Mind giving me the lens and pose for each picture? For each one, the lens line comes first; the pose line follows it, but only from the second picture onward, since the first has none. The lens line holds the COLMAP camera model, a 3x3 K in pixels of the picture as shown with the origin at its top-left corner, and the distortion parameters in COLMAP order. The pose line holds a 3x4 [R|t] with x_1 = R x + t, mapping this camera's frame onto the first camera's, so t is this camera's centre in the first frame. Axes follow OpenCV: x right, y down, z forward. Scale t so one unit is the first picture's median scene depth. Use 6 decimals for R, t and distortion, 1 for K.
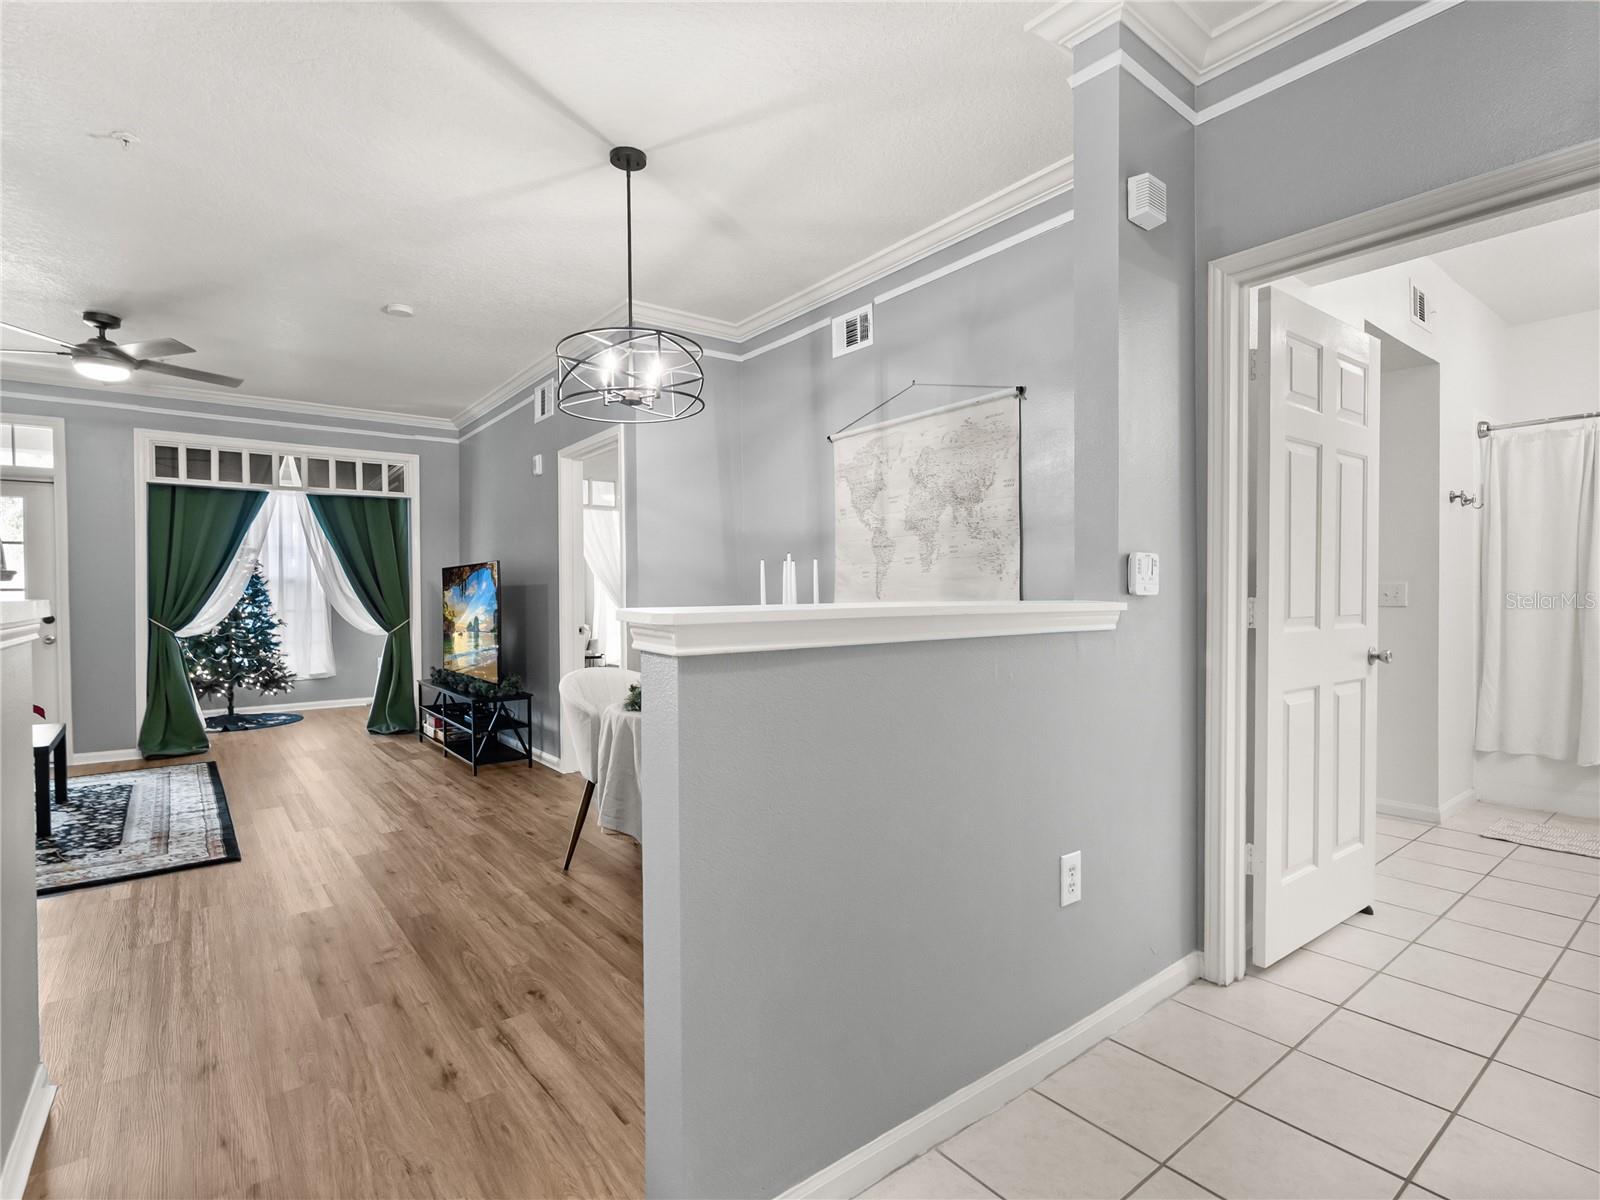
lens RADIAL K [[793.6, 0, 801.1], [0, 793.6, 608.2], [0, 0, 1]] dist [-0.002327, -0.000093]
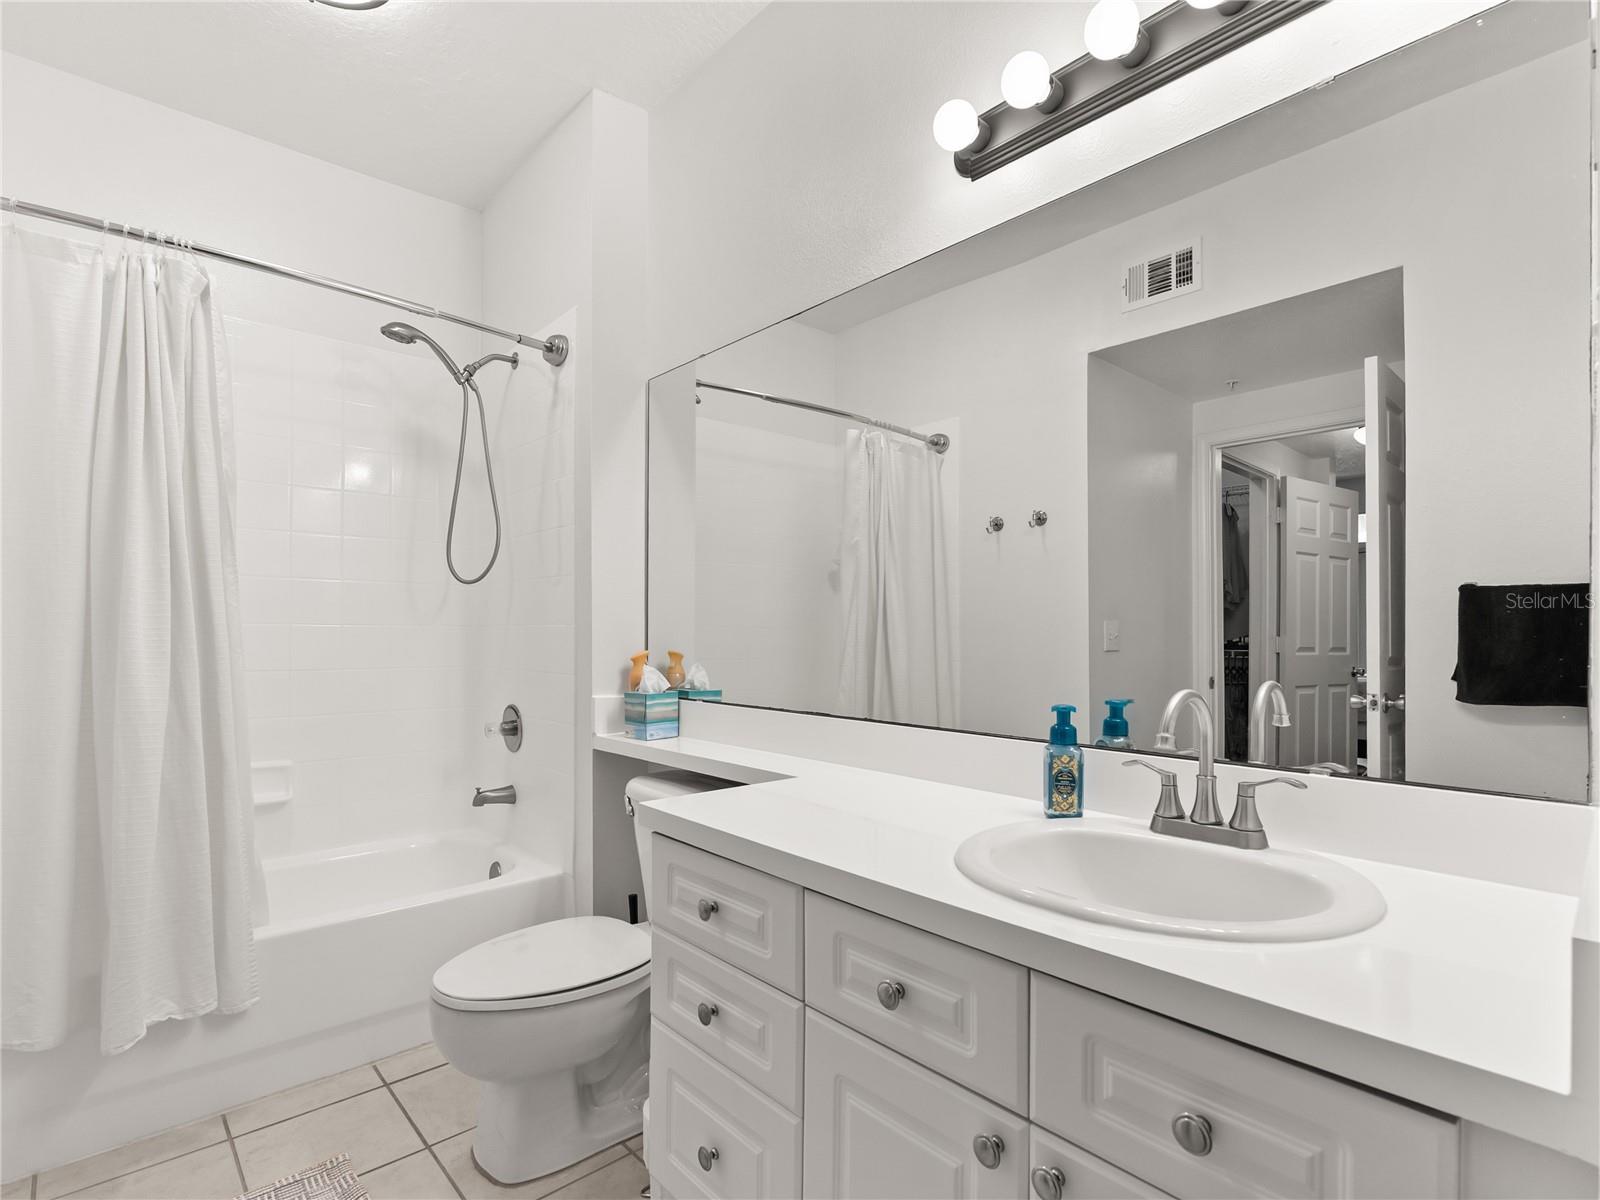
lens RADIAL K [[784.3, 0, 798.3], [0, 784.3, 628.8], [0, 0, 1]] dist [-0.026847, -0.000392]
pose [[-0.084555, 0.014669, 0.996311, 0.575674], [0.014667, 0.999802, -0.013475, -0.011719], [-0.996311, 0.013473, -0.084754, 0.695740]]
